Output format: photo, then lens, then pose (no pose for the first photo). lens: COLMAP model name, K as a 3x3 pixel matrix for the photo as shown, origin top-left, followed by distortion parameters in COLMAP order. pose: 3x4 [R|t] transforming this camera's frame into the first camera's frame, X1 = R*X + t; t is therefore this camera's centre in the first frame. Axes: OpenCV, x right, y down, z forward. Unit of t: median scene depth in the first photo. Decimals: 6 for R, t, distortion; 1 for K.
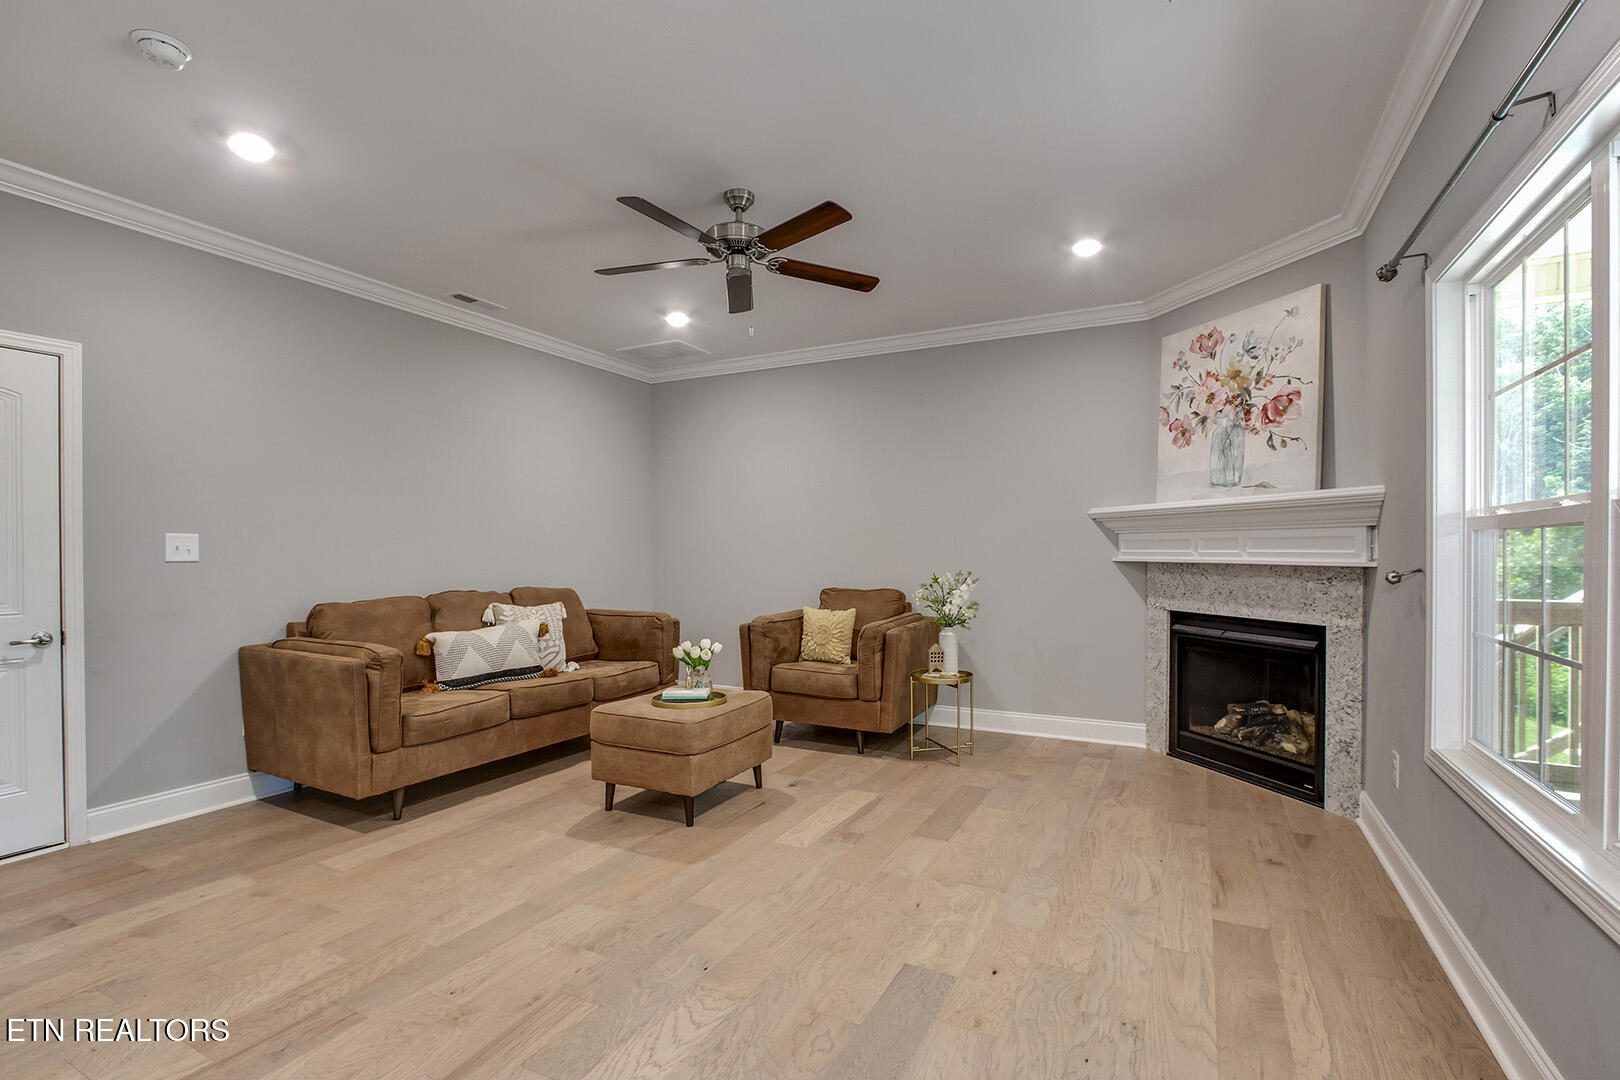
lens RADIAL K [[755.4, 0, 816.7], [0, 755.4, 555.7], [0, 0, 1]] dist [-0.023856, 0.003178]
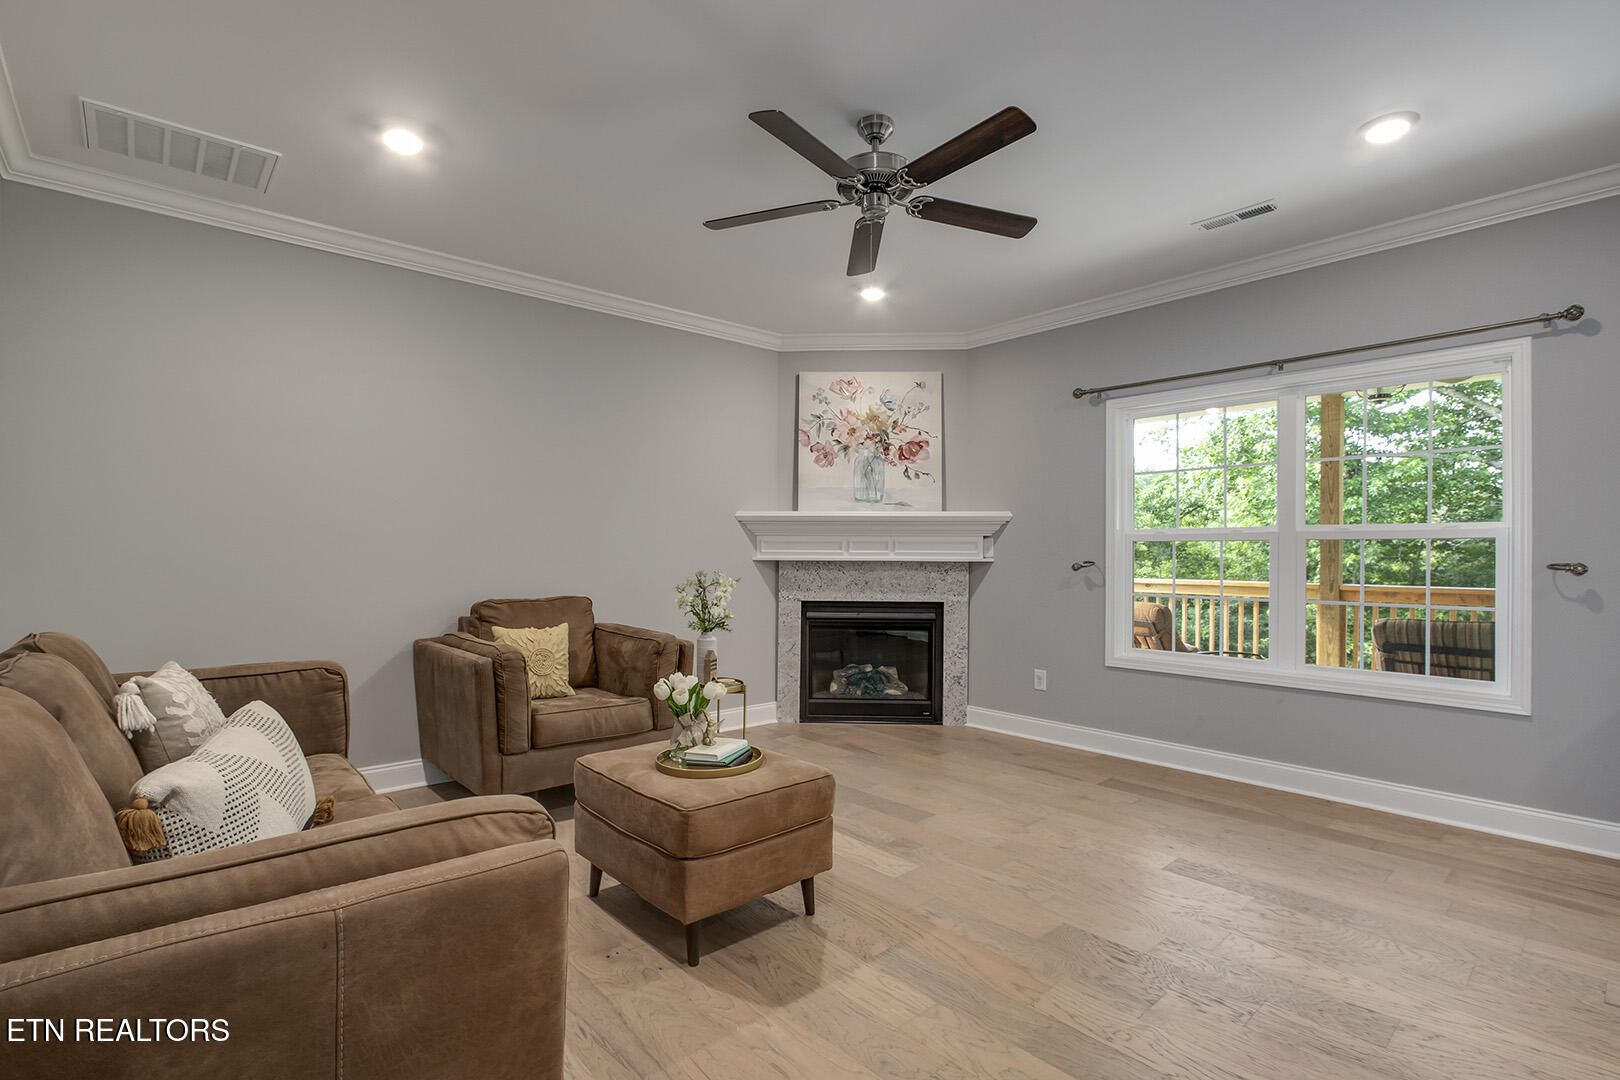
lens RADIAL K [[755.4, 0, 825.2], [0, 755.4, 558.6], [0, 0, 1]] dist [-0.023856, 0.003178]
pose [[0.354220, -0.000797, 0.935162, -0.730395], [0.000693, 1.000000, 0.000590, 0.005582], [-0.935162, 0.000439, 0.354221, 0.614493]]
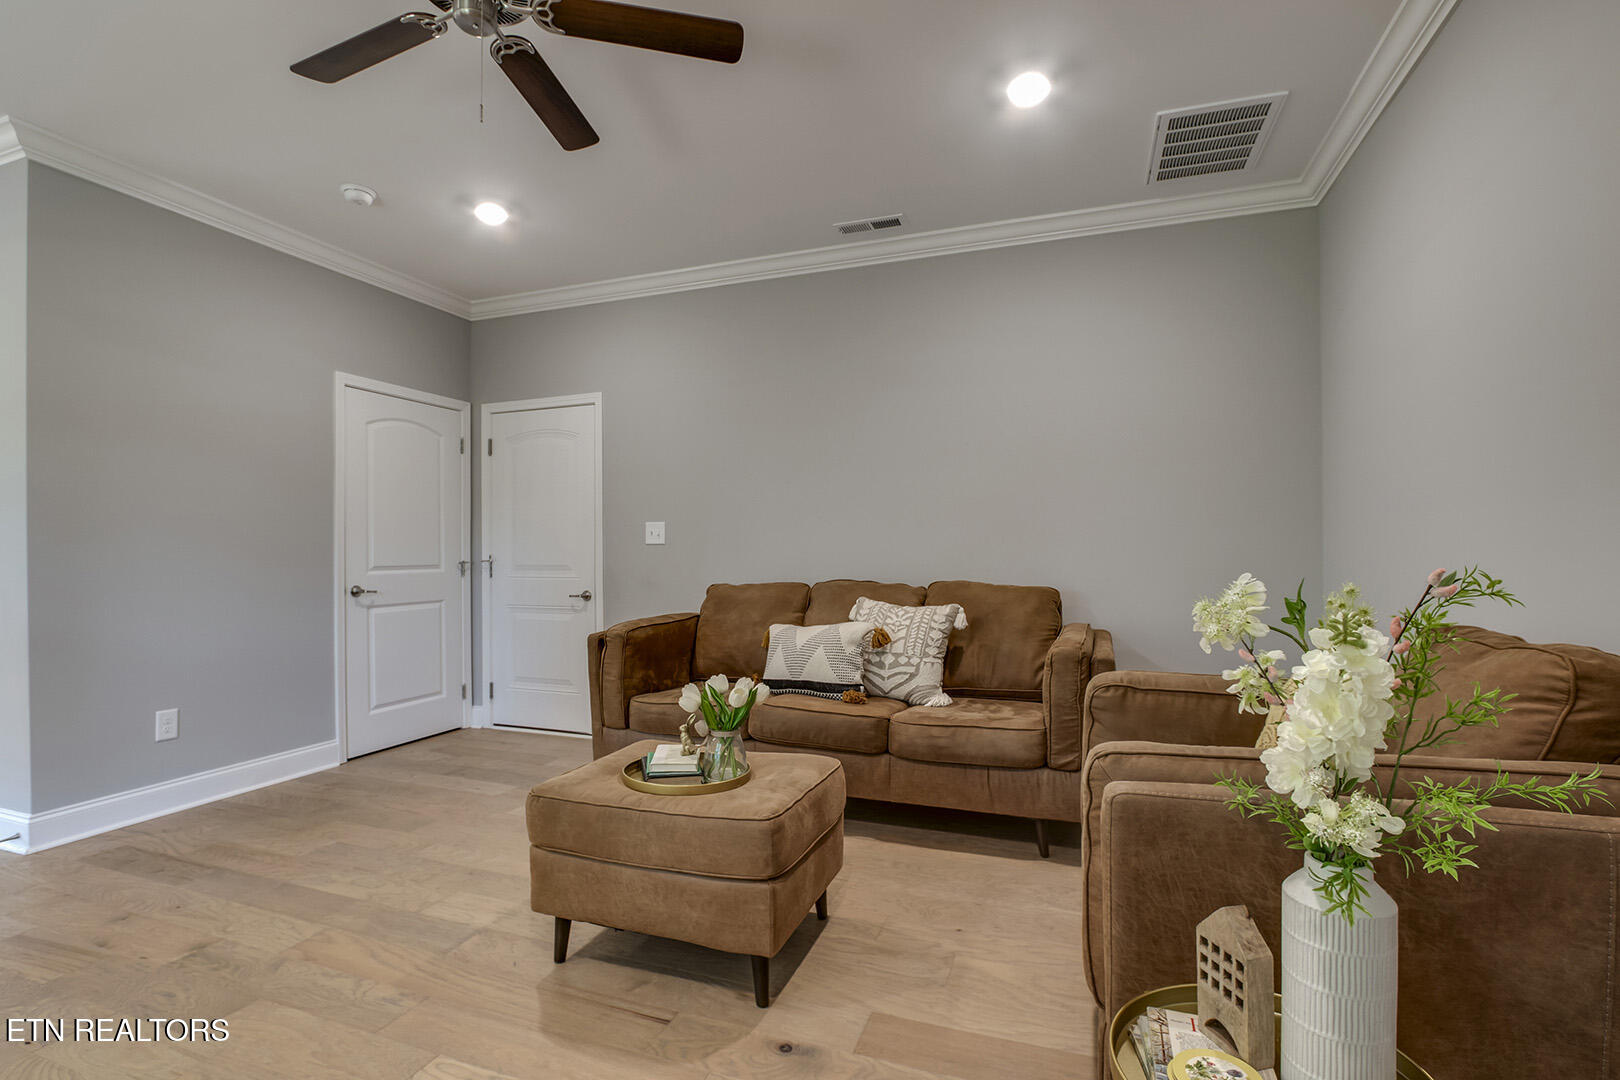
lens RADIAL K [[755.4, 0, 810.2], [0, 755.4, 541.8], [0, 0, 1]] dist [-0.023856, 0.003178]
pose [[0.119835, -0.013896, -0.992697, 0.402485], [-0.006794, 0.999867, -0.014816, 0.018229], [0.992771, 0.008520, 0.119724, 0.959611]]
